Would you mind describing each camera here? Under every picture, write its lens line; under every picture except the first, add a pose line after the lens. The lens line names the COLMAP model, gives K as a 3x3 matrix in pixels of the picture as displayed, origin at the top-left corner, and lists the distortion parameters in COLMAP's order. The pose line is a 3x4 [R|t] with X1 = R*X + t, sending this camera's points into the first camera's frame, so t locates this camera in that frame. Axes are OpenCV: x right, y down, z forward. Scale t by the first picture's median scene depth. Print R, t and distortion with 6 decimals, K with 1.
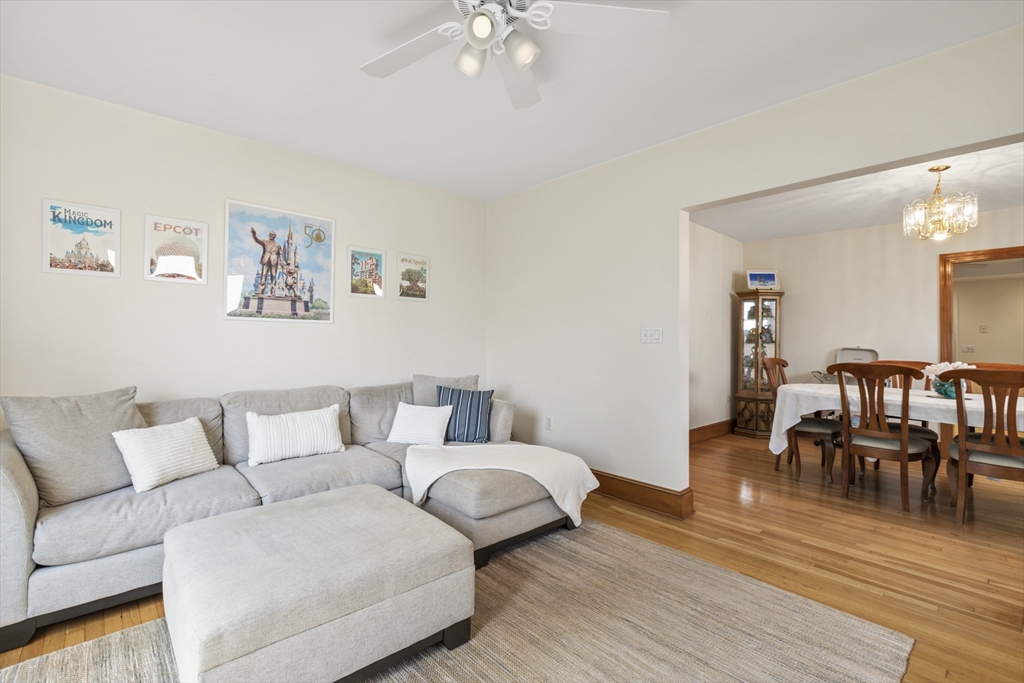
lens RADIAL K [[457.9, 0, 510.8], [0, 457.9, 338.7], [0, 0, 1]] dist [0.000066, -0.000310]
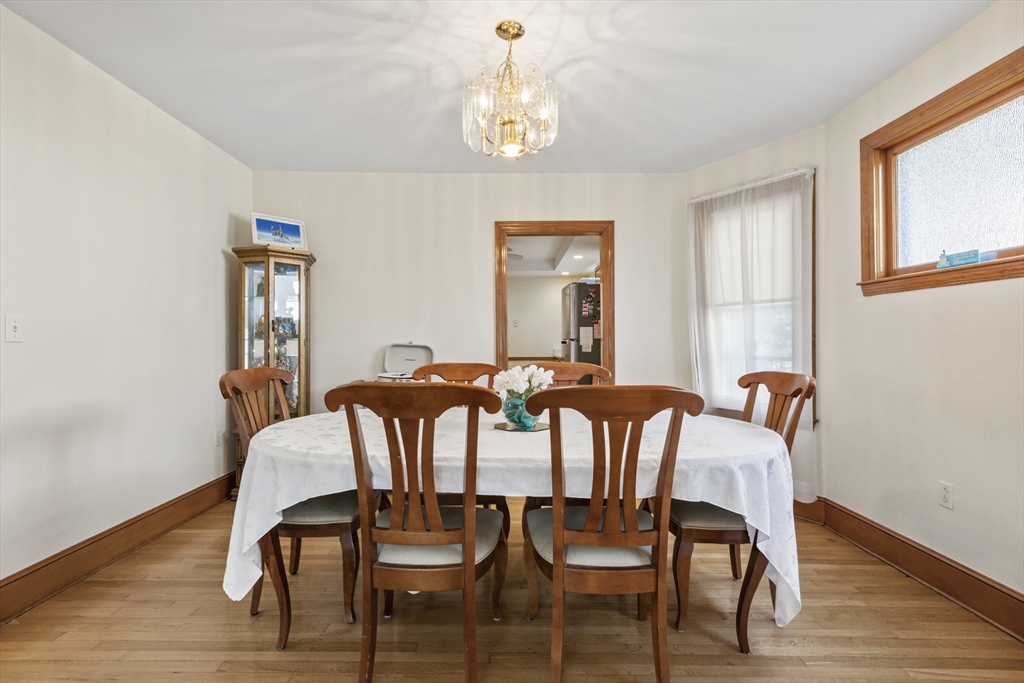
lens RADIAL K [[457.9, 0, 510.8], [0, 457.9, 338.7], [0, 0, 1]] dist [0.000066, -0.000310]
pose [[0.675940, -0.009402, 0.736896, 0.438990], [0.004056, 0.999951, 0.009038, 0.008267], [-0.736945, -0.003120, 0.675945, 0.525354]]
